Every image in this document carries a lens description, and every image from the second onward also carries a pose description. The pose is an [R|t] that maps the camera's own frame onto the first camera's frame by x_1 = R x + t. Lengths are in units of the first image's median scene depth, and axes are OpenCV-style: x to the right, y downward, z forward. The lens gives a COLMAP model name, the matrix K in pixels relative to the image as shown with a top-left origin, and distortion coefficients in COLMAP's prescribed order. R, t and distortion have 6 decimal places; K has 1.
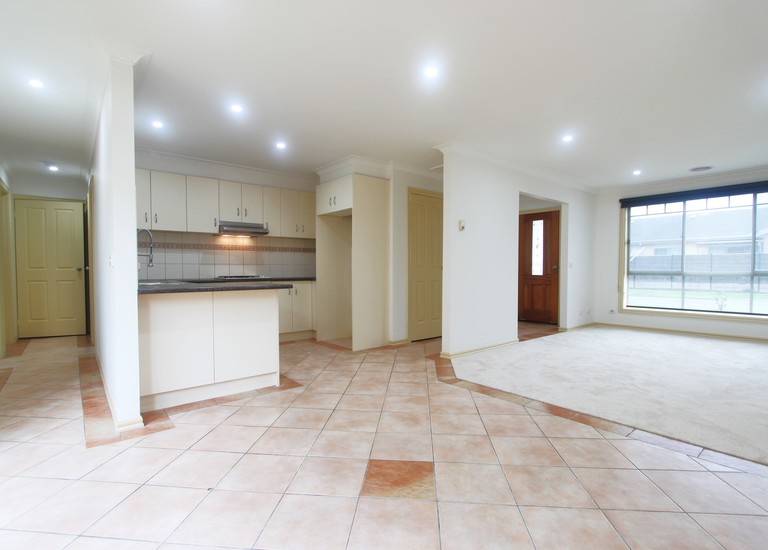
lens RADIAL K [[379.3, 0, 383.7], [0, 379.3, 280.4], [0, 0, 1]] dist [-0.013766, 0.000446]
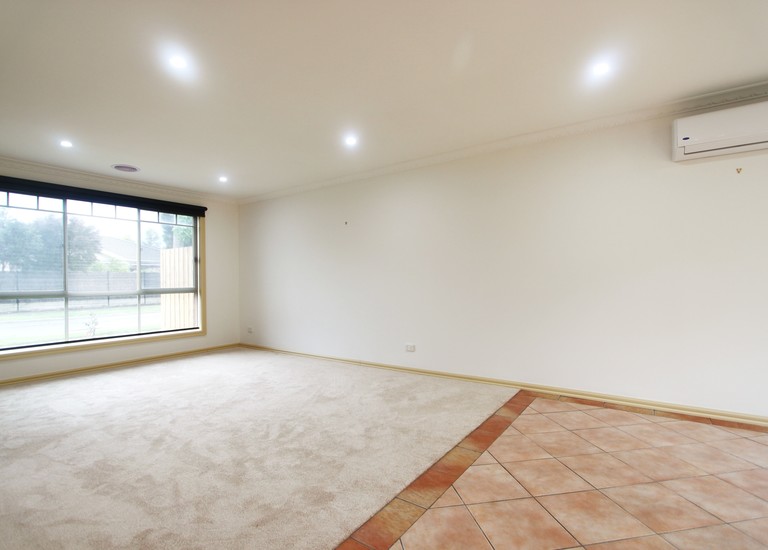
lens RADIAL K [[386.7, 0, 384.0], [0, 386.7, 275.0], [0, 0, 1]] dist [-0.000637, 0.000185]
pose [[-0.220746, -0.029863, 0.974874, -0.165284], [0.063849, 0.996945, 0.044996, -0.070736], [-0.973239, 0.072178, -0.218165, 0.763715]]
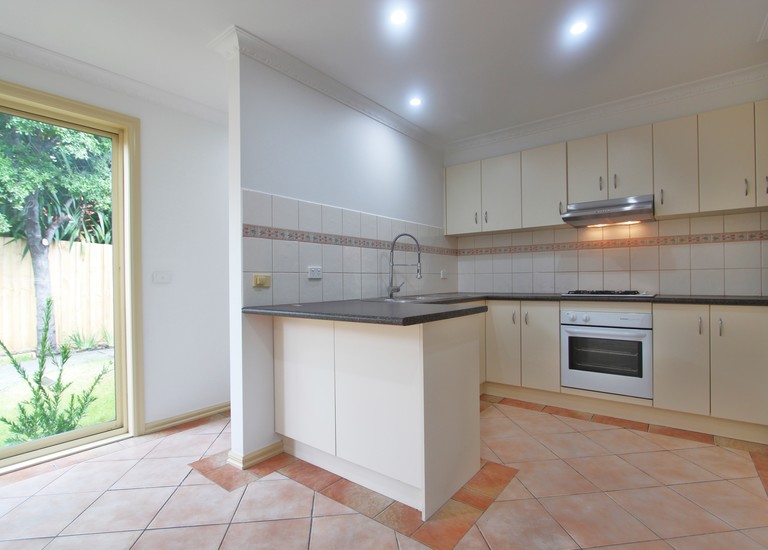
lens RADIAL K [[379.3, 0, 383.7], [0, 379.3, 280.4], [0, 0, 1]] dist [-0.013766, 0.000446]
pose [[0.206105, -0.001308, -0.978529, 0.145000], [-0.018632, 0.999813, -0.005261, -0.021544], [0.978352, 0.019317, 0.206042, 0.631151]]
